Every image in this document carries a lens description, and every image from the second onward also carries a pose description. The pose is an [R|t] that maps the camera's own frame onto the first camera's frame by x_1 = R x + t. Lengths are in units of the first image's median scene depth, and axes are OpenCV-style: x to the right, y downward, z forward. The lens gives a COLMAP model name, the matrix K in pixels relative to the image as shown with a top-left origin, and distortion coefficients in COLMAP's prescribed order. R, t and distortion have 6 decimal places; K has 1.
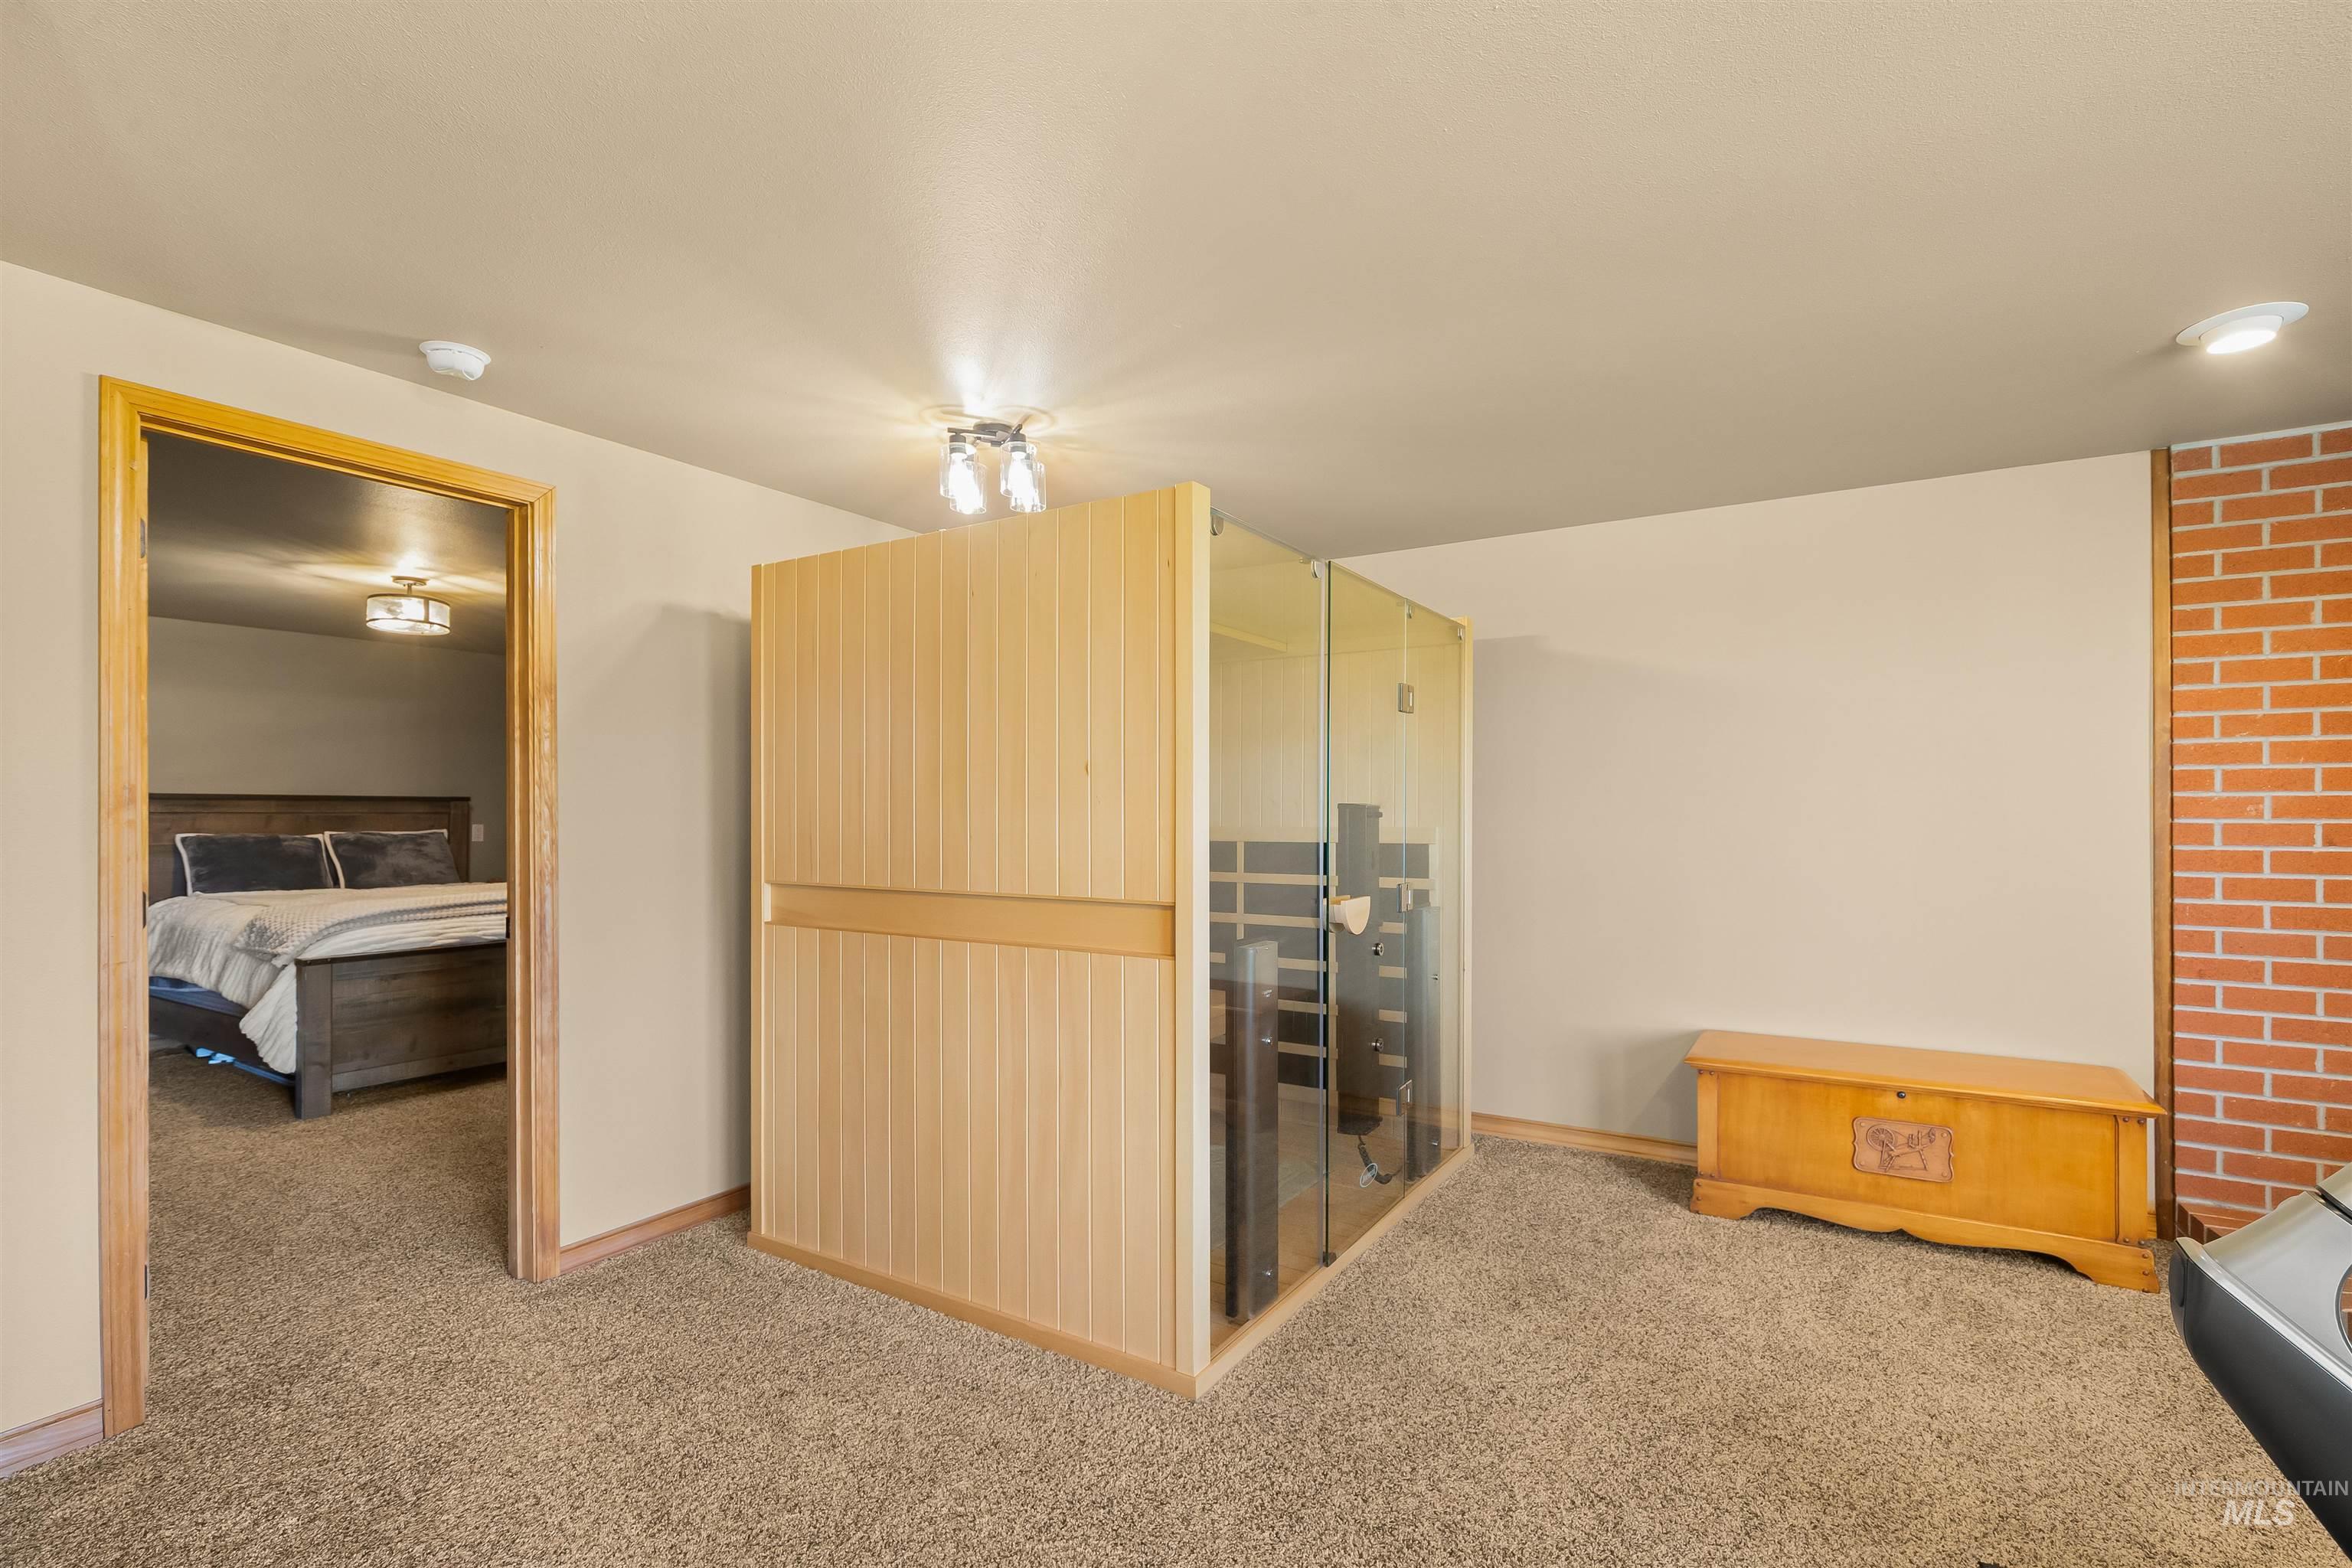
lens RADIAL K [[1087.4, 0, 1173.9], [0, 1087.4, 813.6], [0, 0, 1]] dist [-0.010220, 0.004114]
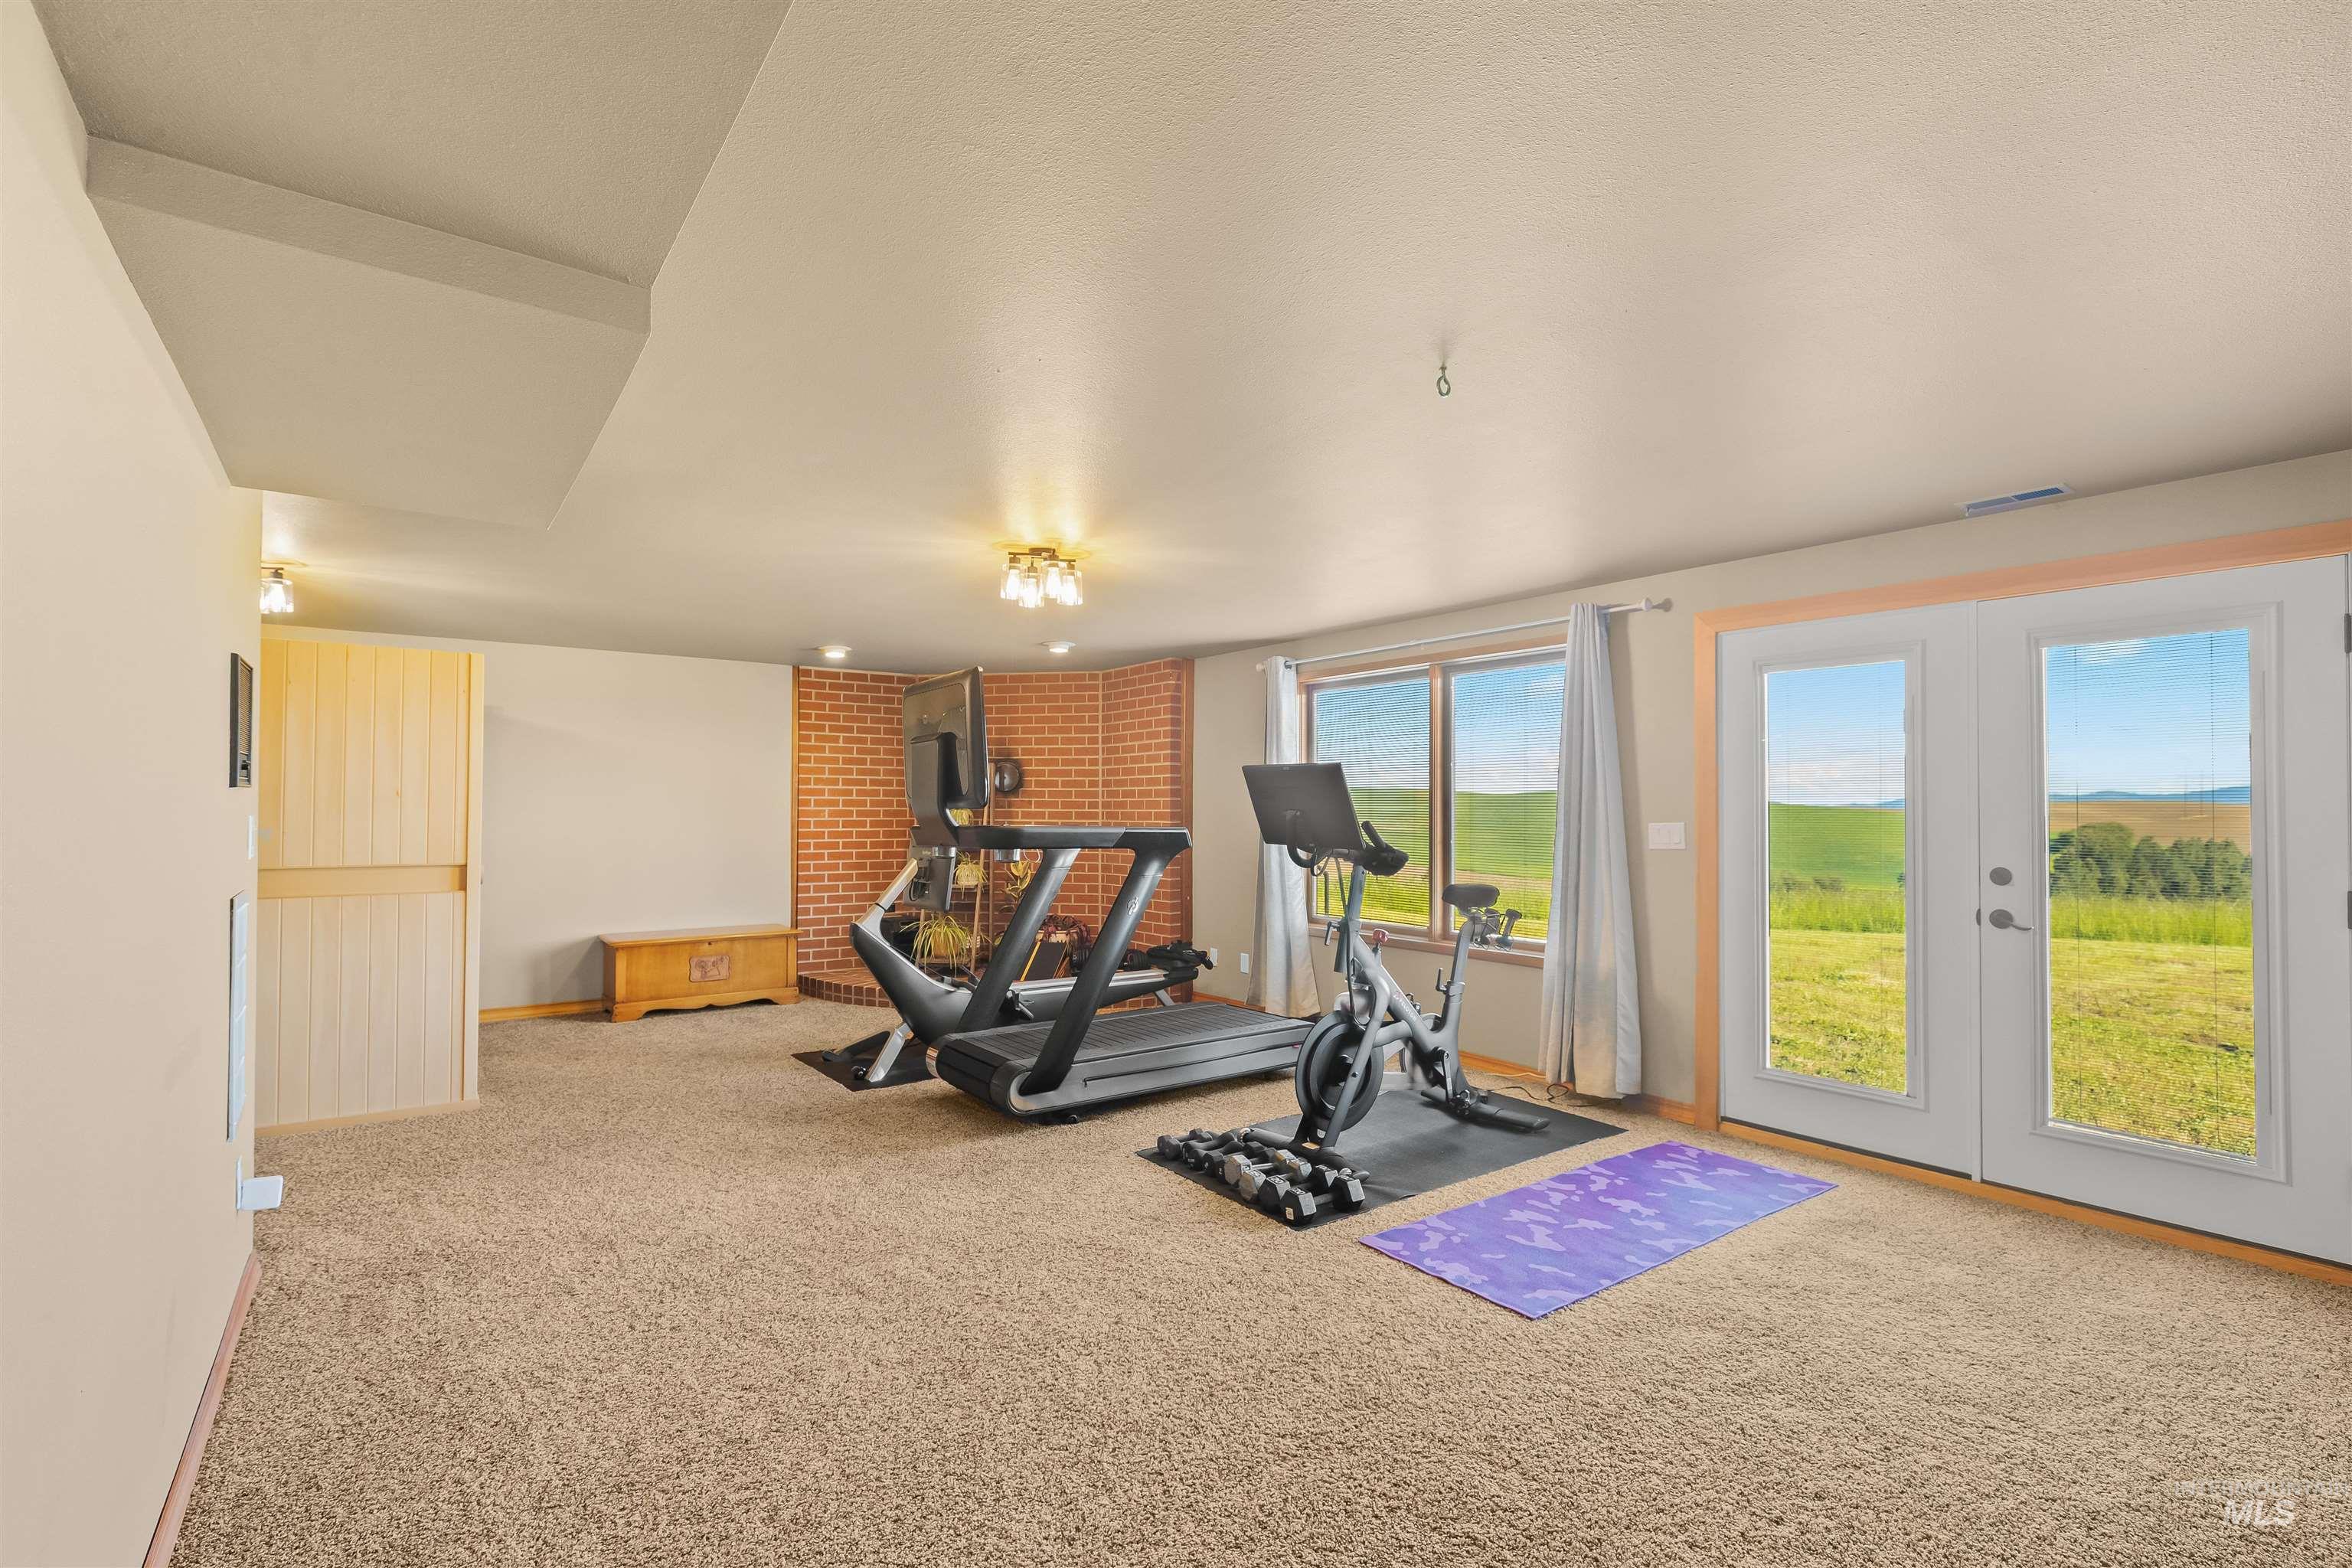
lens RADIAL K [[1087.4, 0, 1186.0], [0, 1087.4, 791.9], [0, 0, 1]] dist [-0.010220, 0.004114]
pose [[0.370780, 0.018987, 0.928527, -1.033599], [-0.003771, 0.999814, -0.018939, -0.011281], [-0.928713, 0.003520, 0.370783, -0.725965]]
